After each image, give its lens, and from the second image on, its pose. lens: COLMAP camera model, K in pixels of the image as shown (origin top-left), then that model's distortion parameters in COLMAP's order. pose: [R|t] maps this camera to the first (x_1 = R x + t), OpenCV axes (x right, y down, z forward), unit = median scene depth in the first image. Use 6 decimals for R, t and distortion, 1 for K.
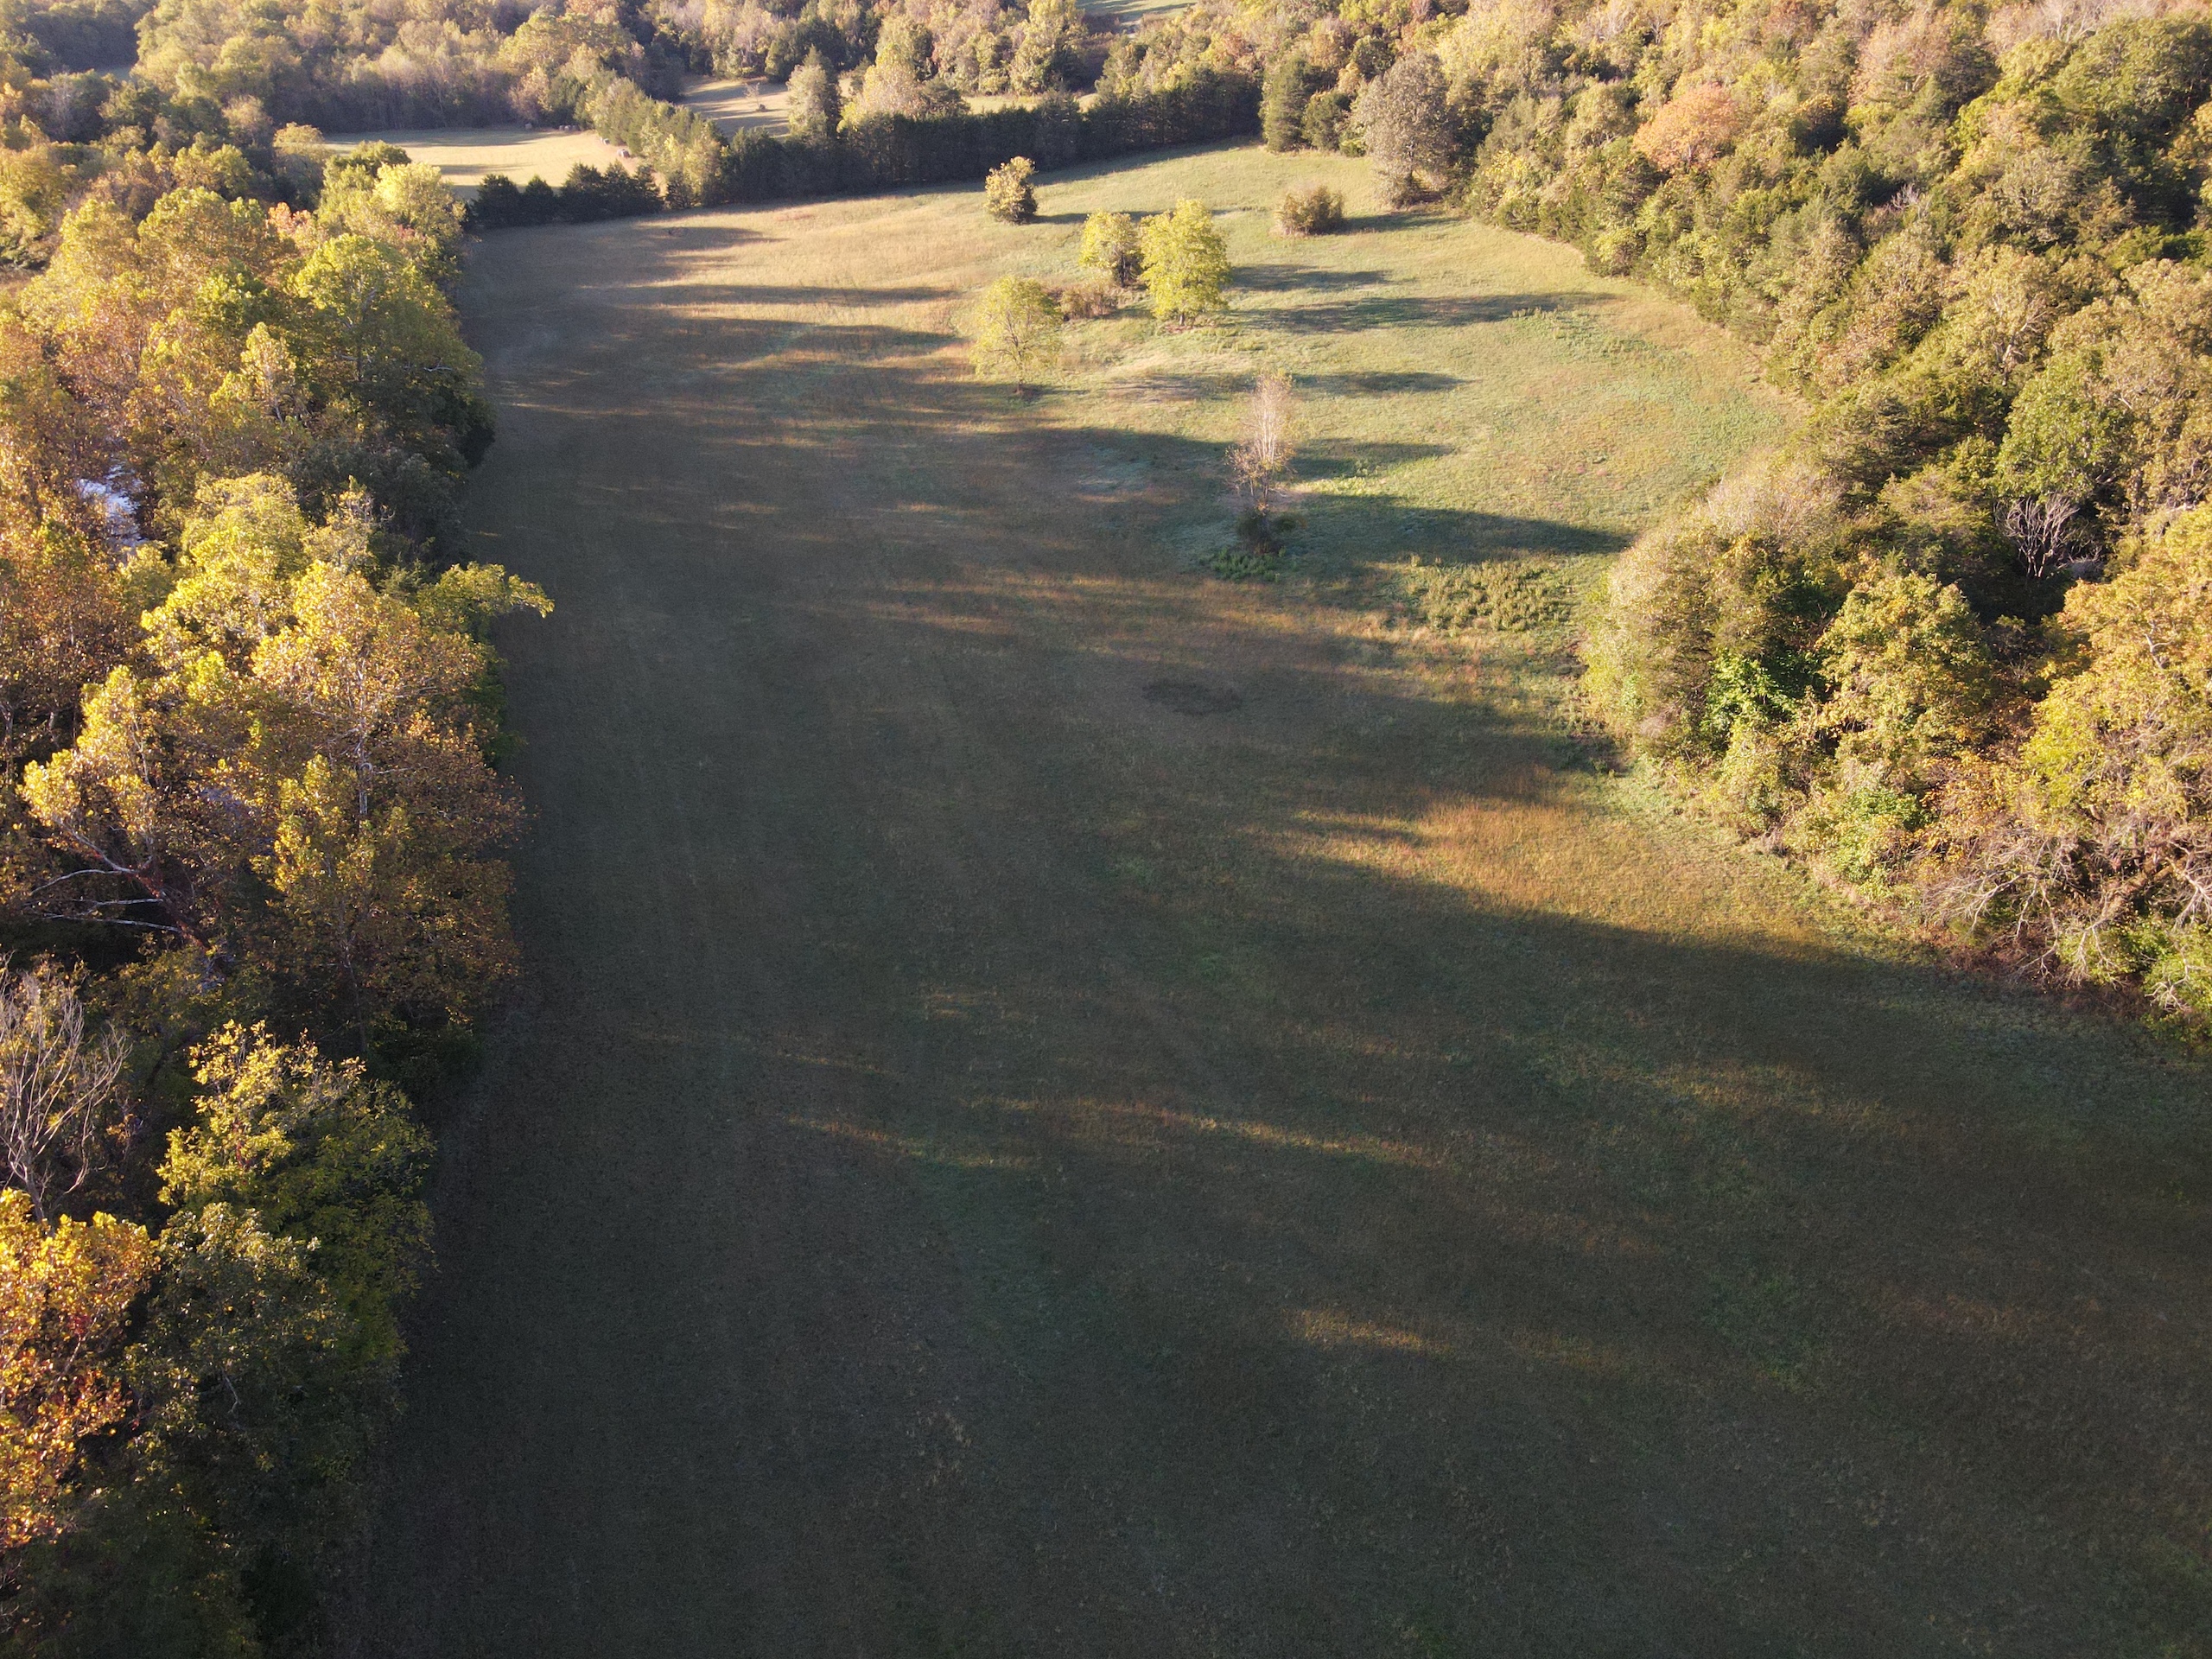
lens RADIAL K [[1626.6, 0, 1105.5], [0, 1626.6, 831.8], [0, 0, 1]] dist [0.013352, 0.008351]
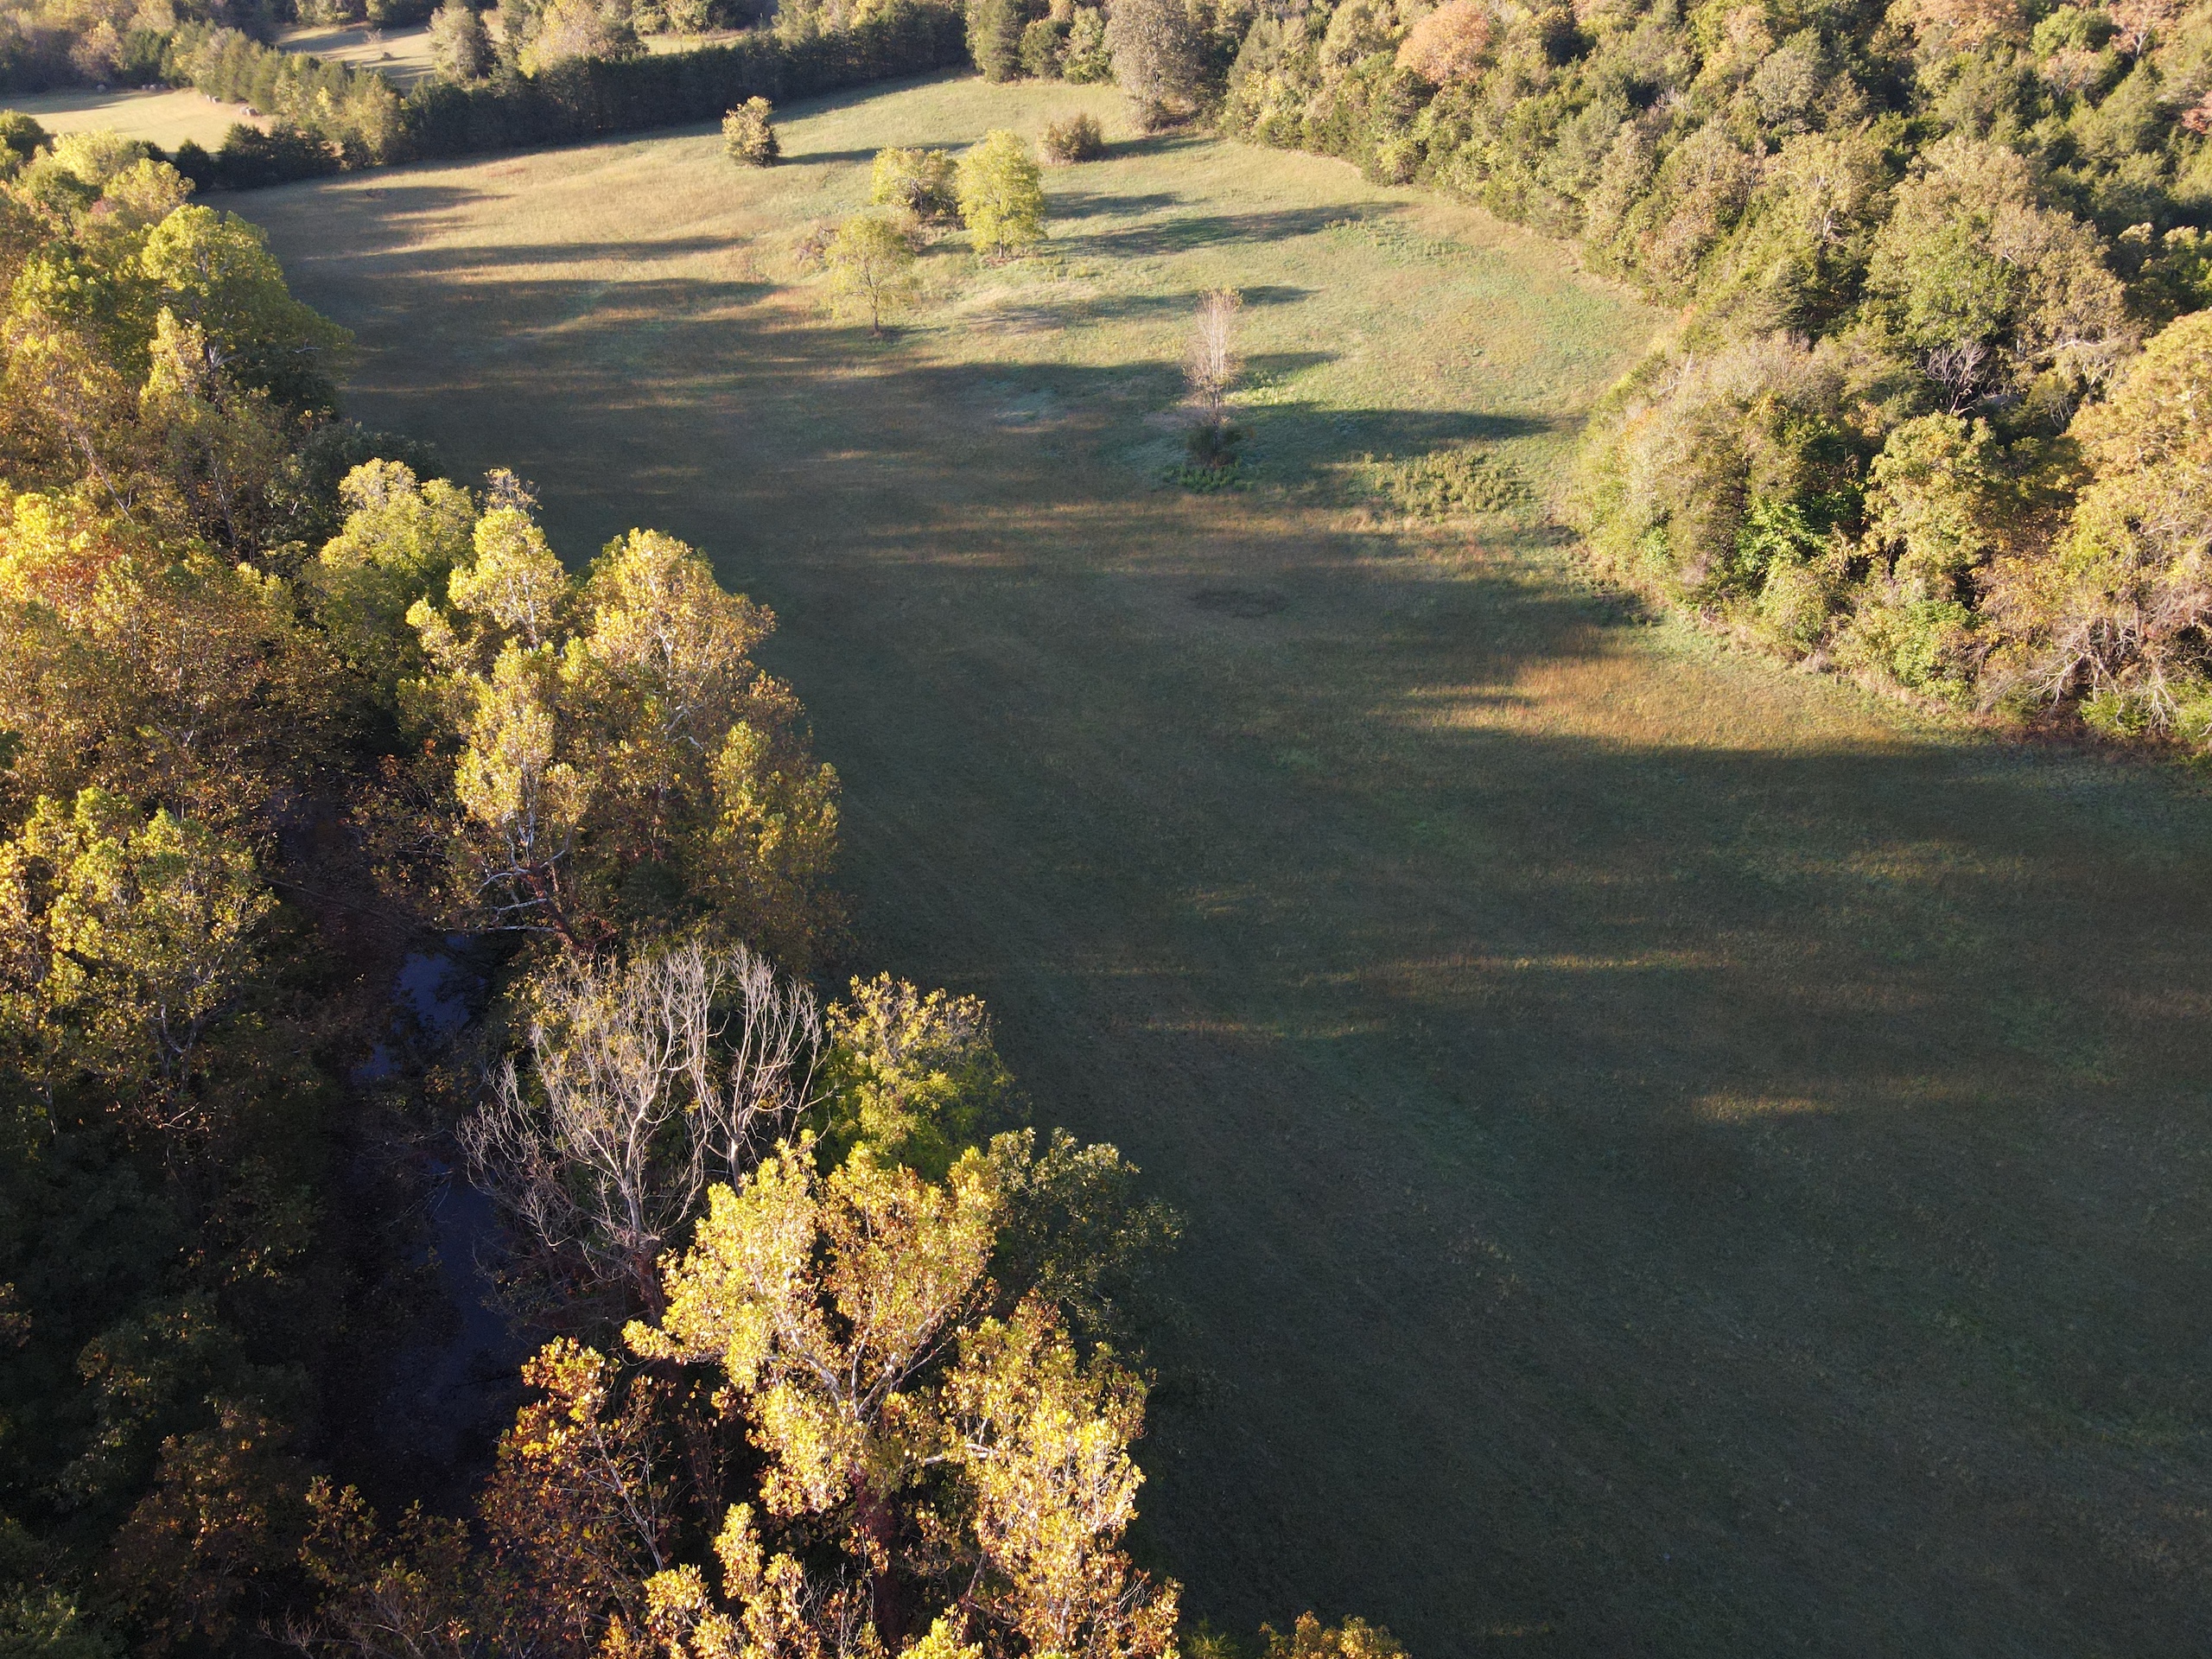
lens RADIAL K [[1625.6, 0, 1098.4], [0, 1625.6, 829.8], [0, 0, 1]] dist [0.013507, 0.011625]
pose [[0.963643, -0.142864, 0.225792, -0.184825], [0.135587, 0.989626, 0.047501, -0.000119], [-0.230236, -0.015159, 0.973017, -0.000045]]
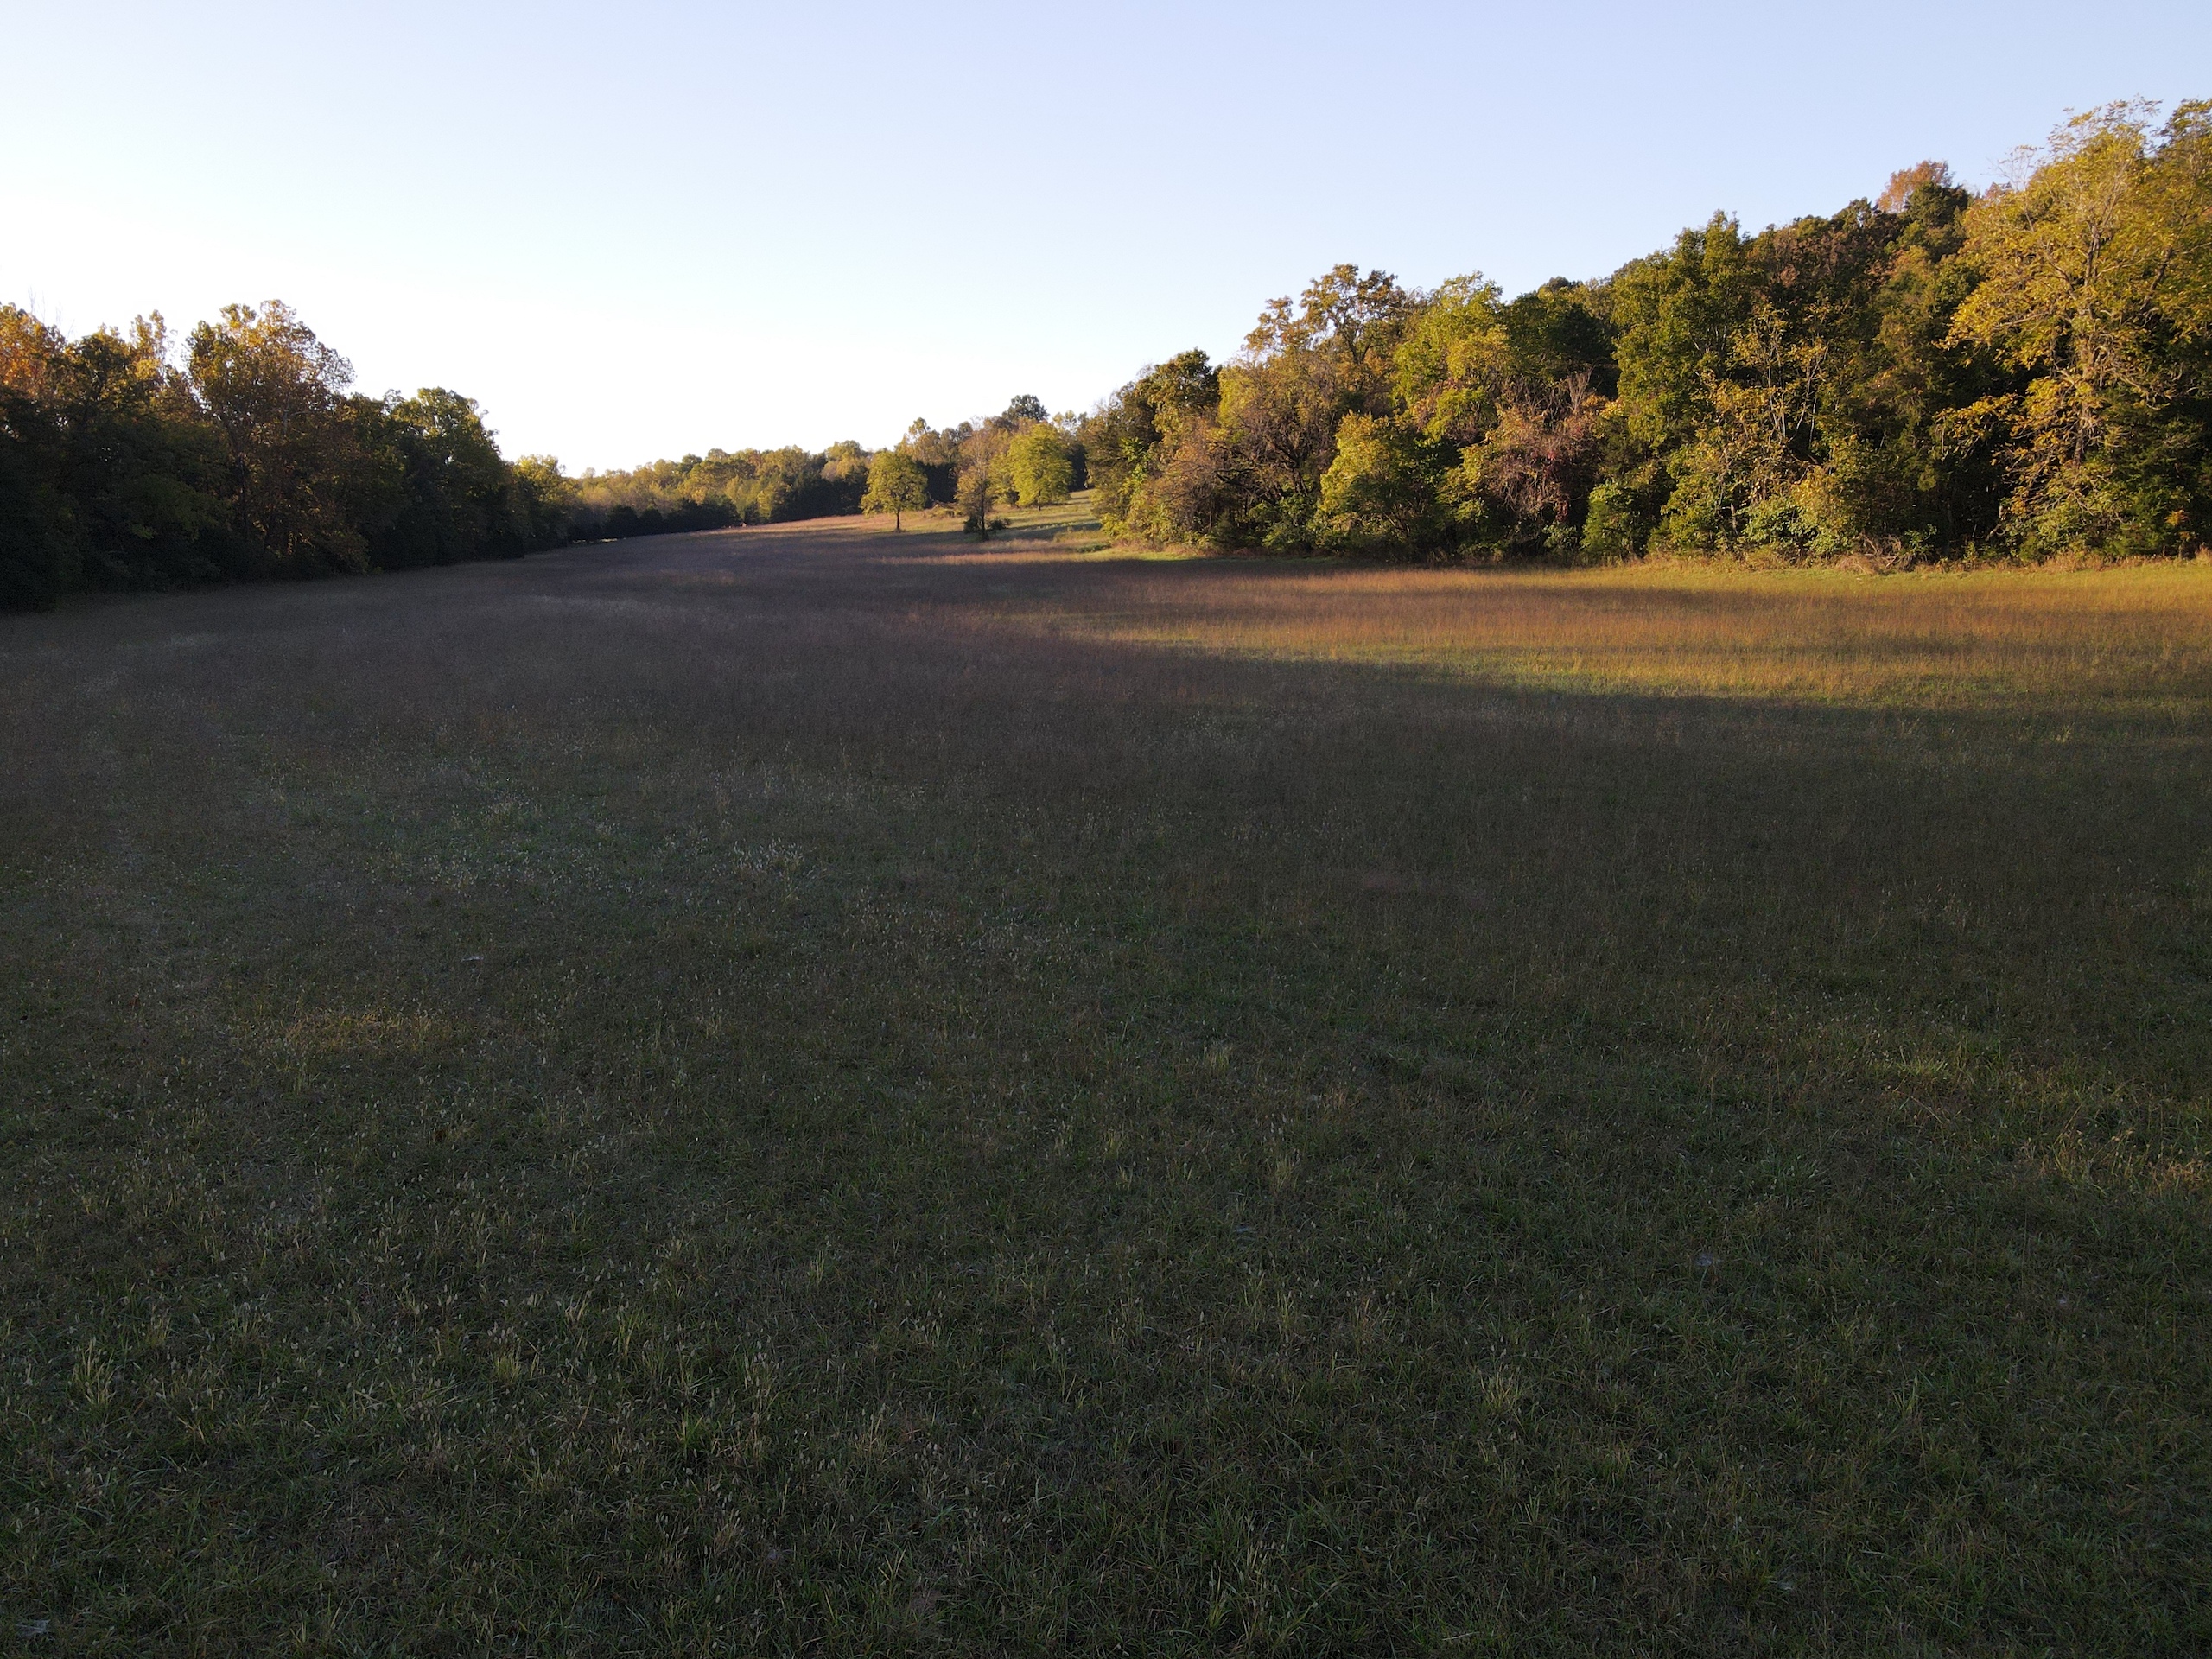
lens RADIAL K [[1625.6, 0, 1098.4], [0, 1625.6, 829.8], [0, 0, 1]] dist [0.013507, 0.011625]
pose [[0.991292, 0.004428, -0.131607, 0.294342], [-0.046707, 0.946277, -0.319966, 0.397156], [0.123120, 0.323327, 0.938244, -0.195911]]
